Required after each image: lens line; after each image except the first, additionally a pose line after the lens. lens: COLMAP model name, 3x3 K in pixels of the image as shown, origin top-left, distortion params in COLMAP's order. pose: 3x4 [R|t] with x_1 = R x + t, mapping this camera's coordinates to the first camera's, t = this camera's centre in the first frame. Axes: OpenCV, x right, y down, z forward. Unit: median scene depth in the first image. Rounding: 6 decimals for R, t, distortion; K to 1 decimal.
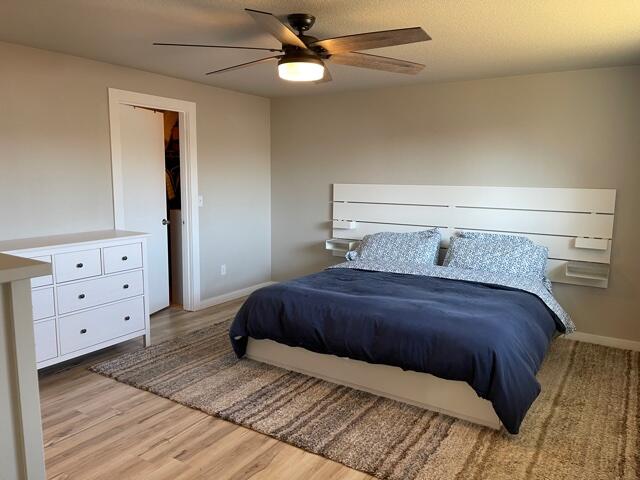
lens RADIAL K [[483.1, 0, 325.4], [0, 483.1, 240.5], [0, 0, 1]] dist [0.062464, -0.069928]
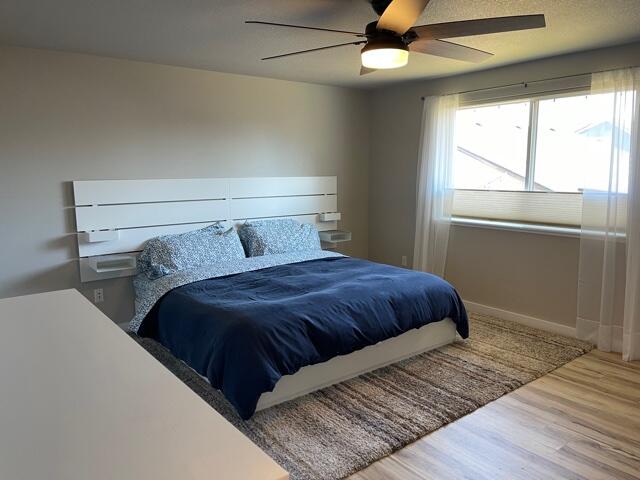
lens RADIAL K [[483.1, 0, 324.2], [0, 483.1, 240.0], [0, 0, 1]] dist [0.062464, -0.069928]
pose [[0.334095, -0.151698, 0.930252, -0.845511], [0.138021, 0.984198, 0.110926, -0.096811], [-0.932379, 0.091335, 0.349753, 0.658192]]
